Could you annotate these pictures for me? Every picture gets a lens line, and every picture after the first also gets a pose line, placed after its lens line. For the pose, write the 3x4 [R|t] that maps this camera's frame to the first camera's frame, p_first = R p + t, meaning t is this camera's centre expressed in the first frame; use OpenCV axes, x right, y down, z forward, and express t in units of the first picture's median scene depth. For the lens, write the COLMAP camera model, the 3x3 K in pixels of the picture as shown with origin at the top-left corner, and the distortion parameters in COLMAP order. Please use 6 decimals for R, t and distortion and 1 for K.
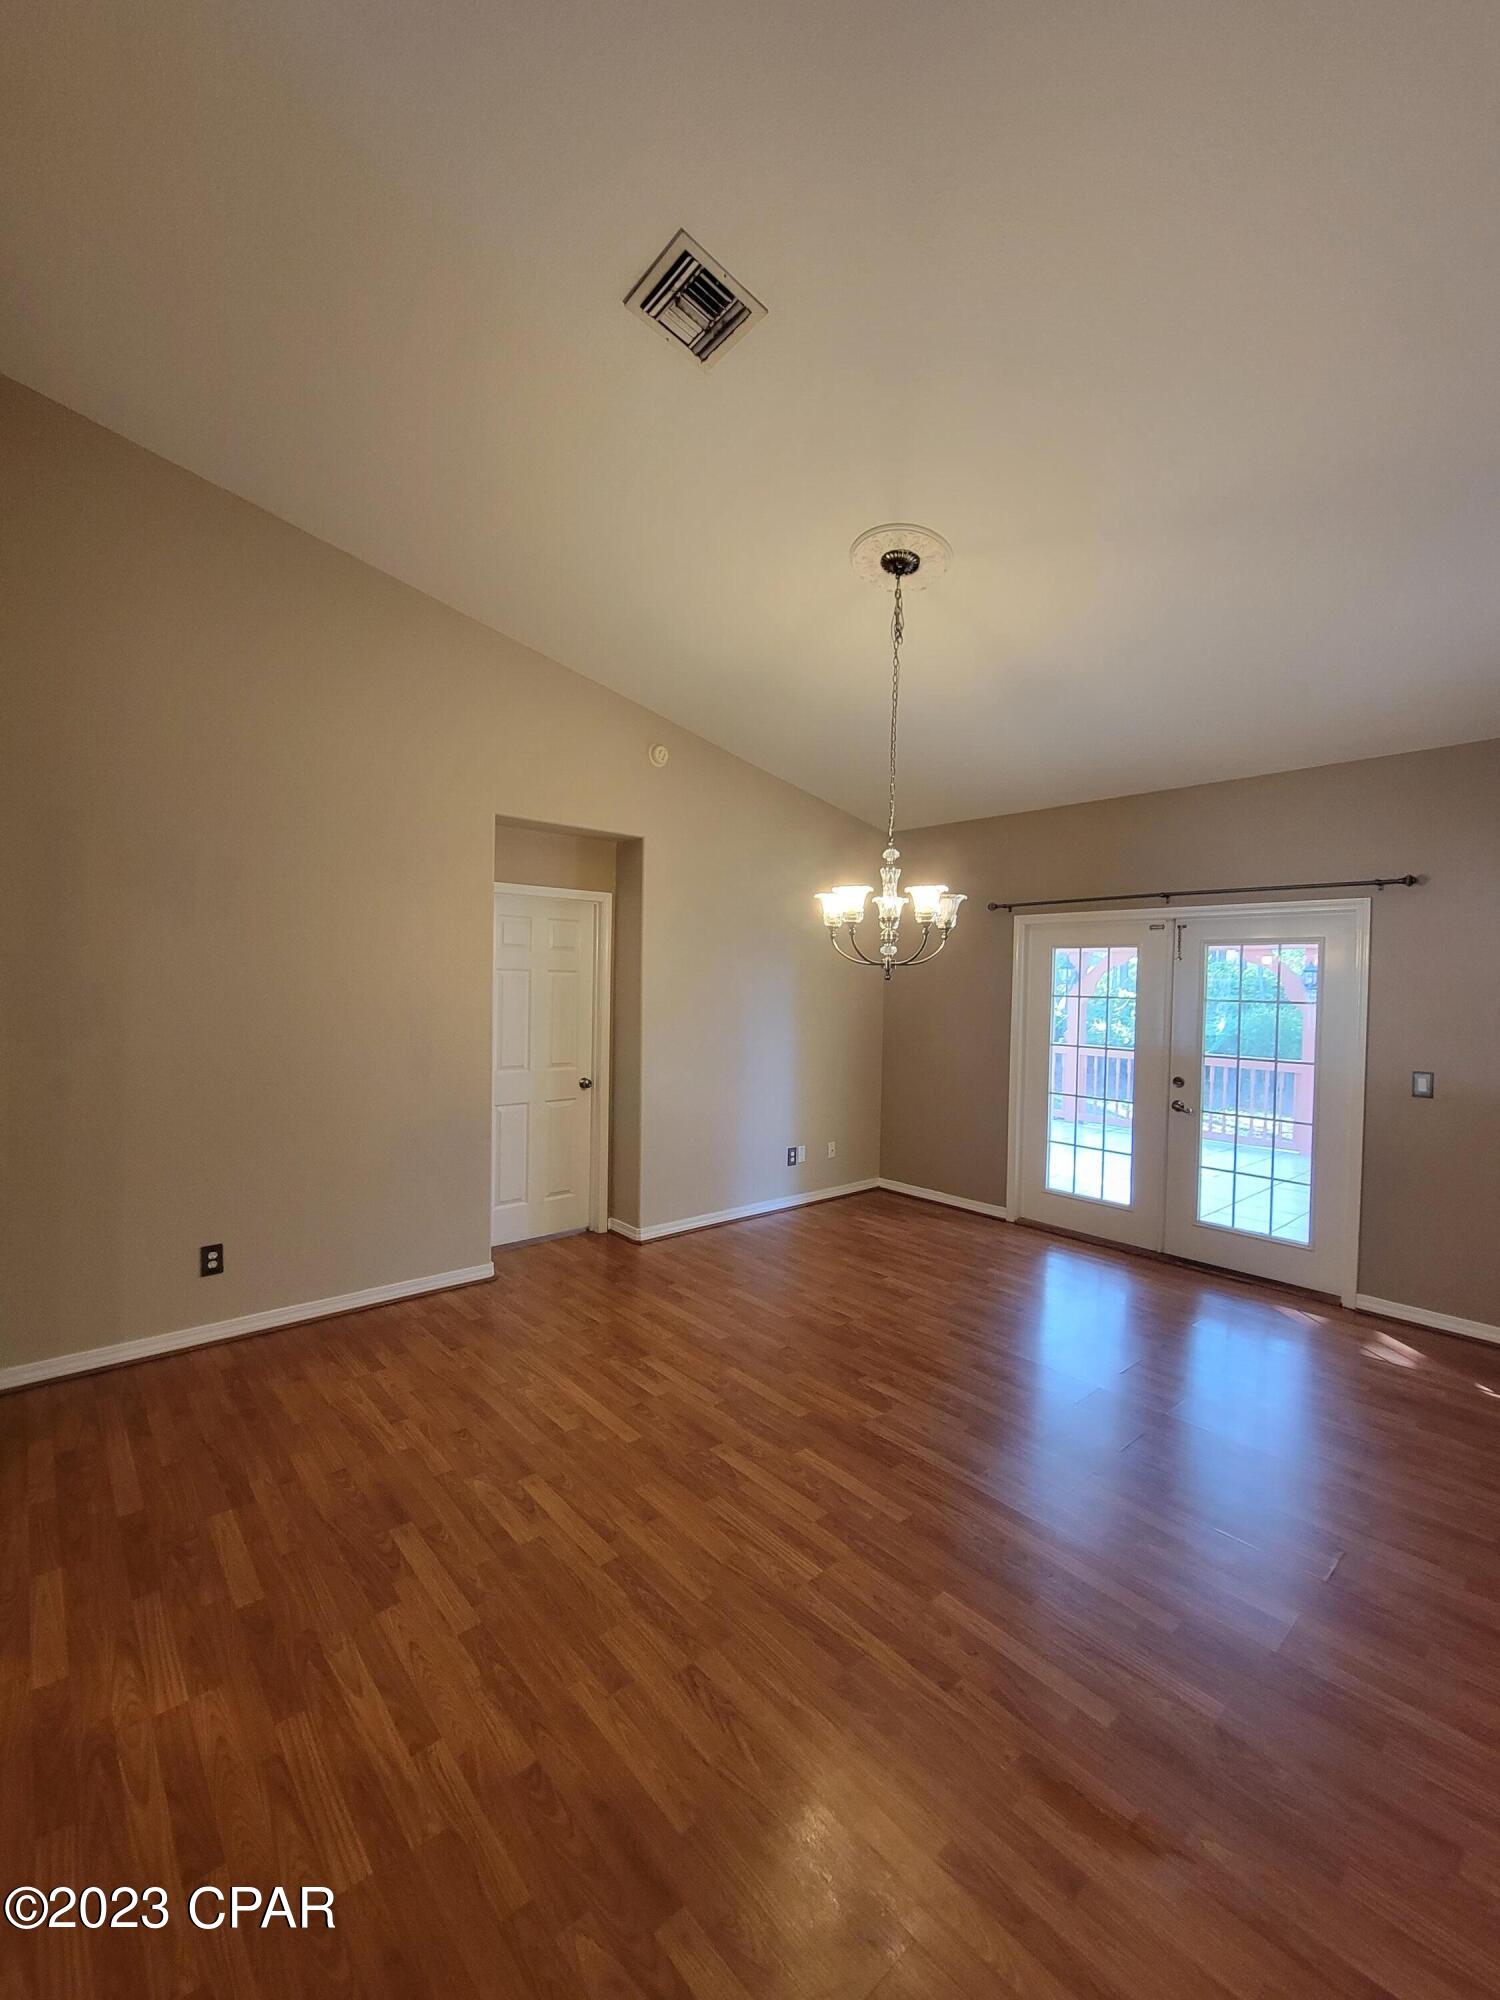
lens RADIAL K [[811.8, 0, 737.1], [0, 811.8, 998.6], [0, 0, 1]] dist [-0.000059, -0.002916]
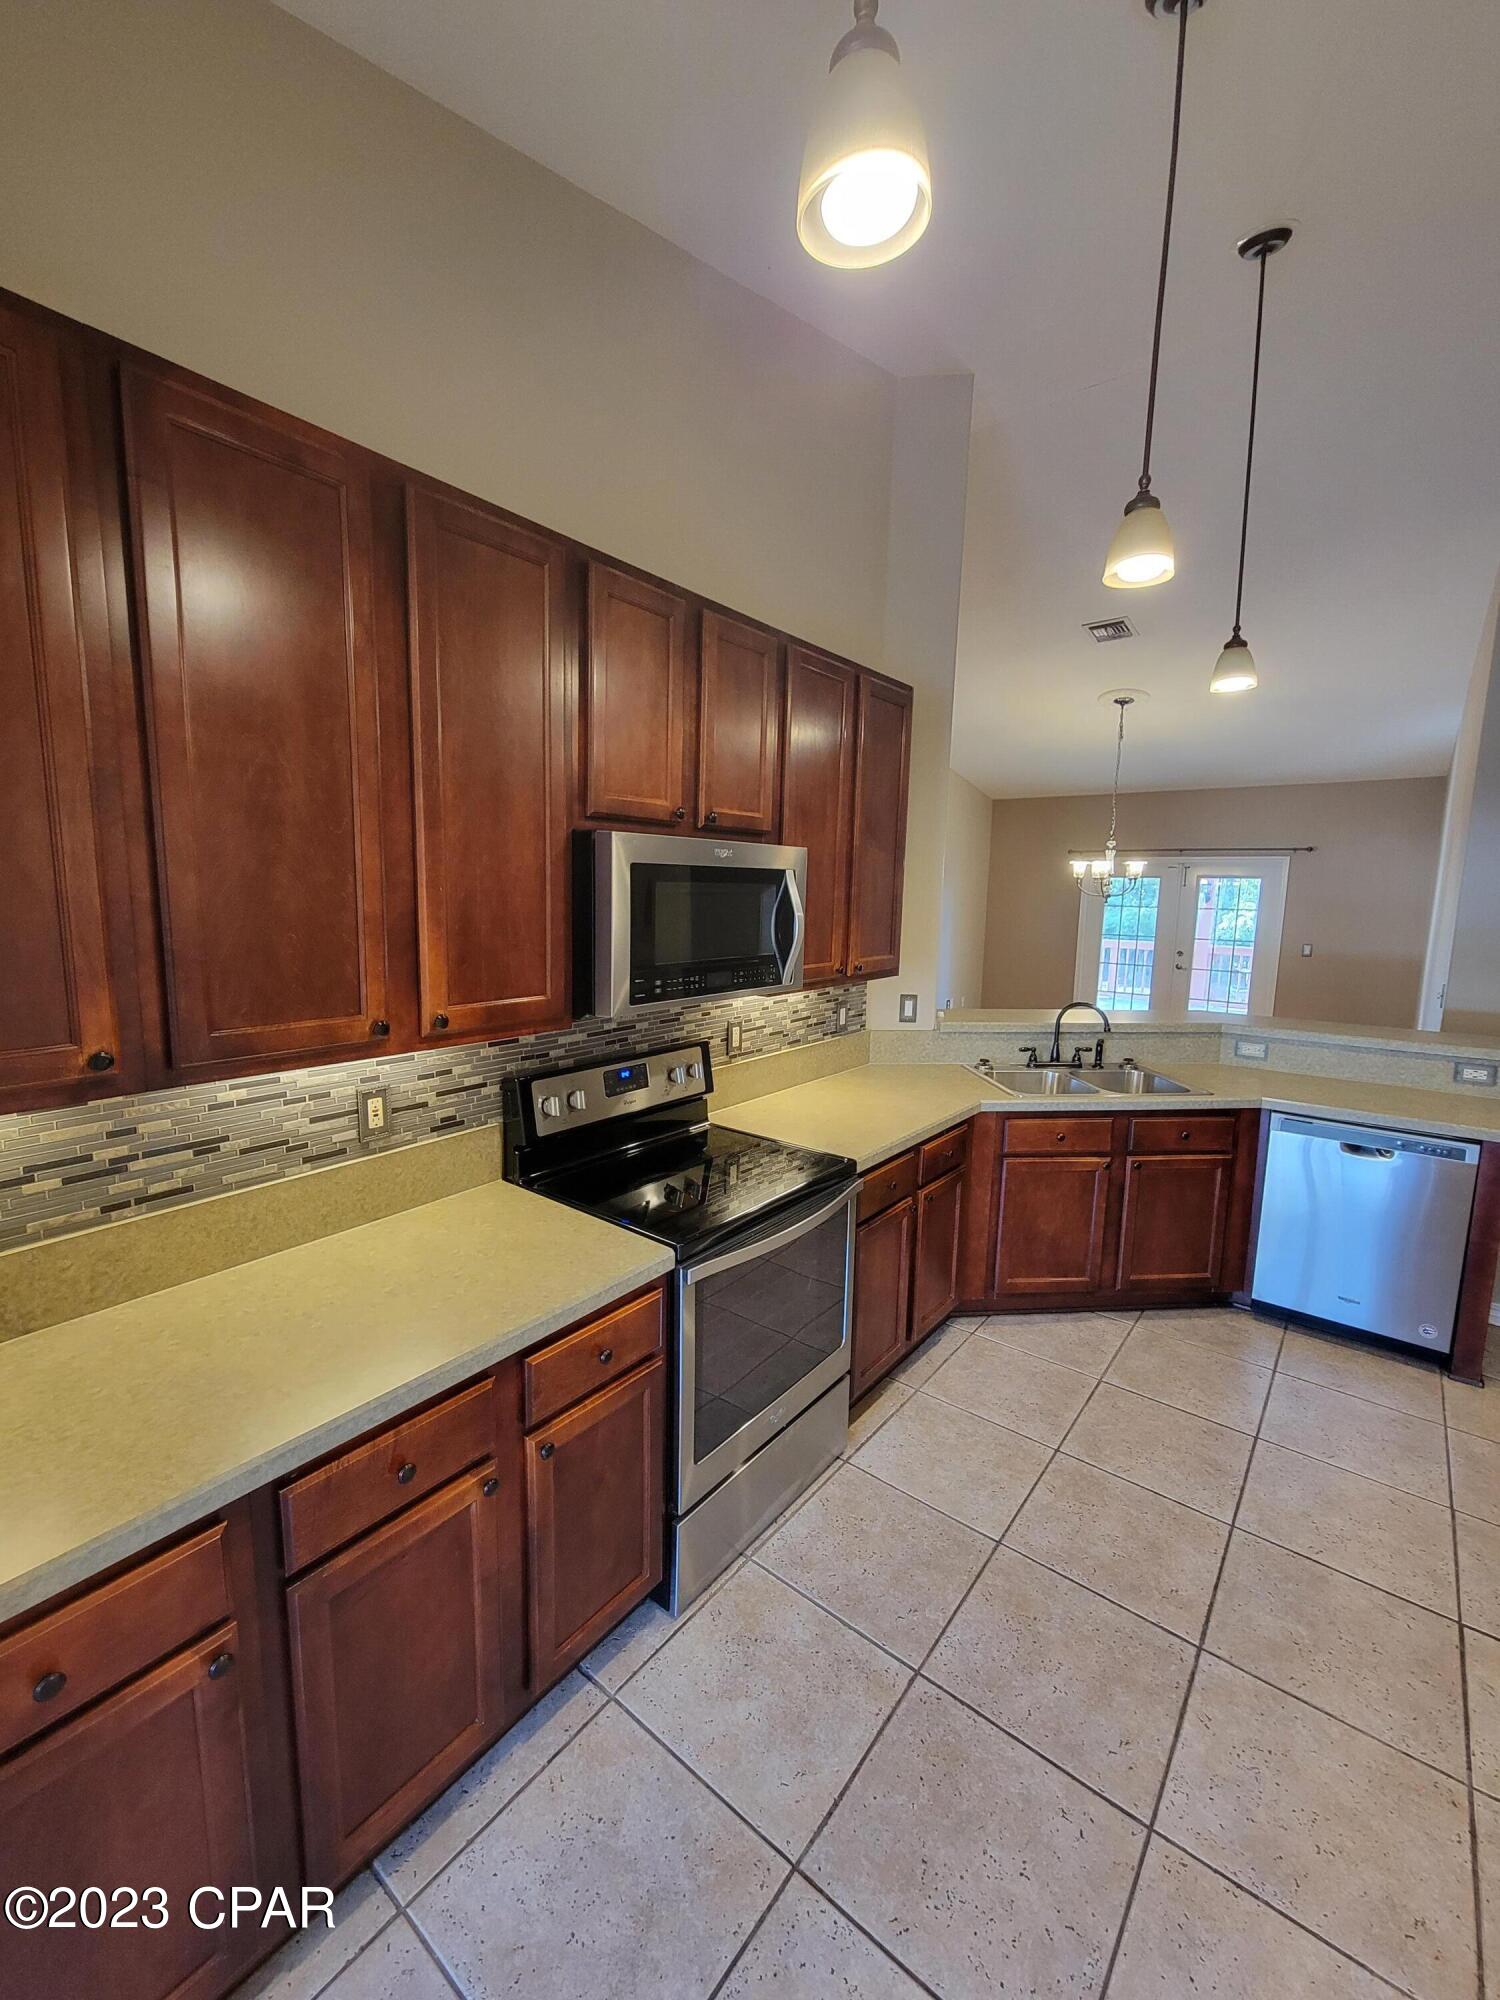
lens RADIAL K [[817.6, 0, 732.6], [0, 817.6, 998.6], [0, 0, 1]] dist [0.003596, -0.003768]
pose [[0.984306, -0.028680, 0.174122, -0.932967], [0.007296, 0.992475, 0.122227, -0.035881], [-0.176318, -0.119038, 0.977109, -0.766470]]
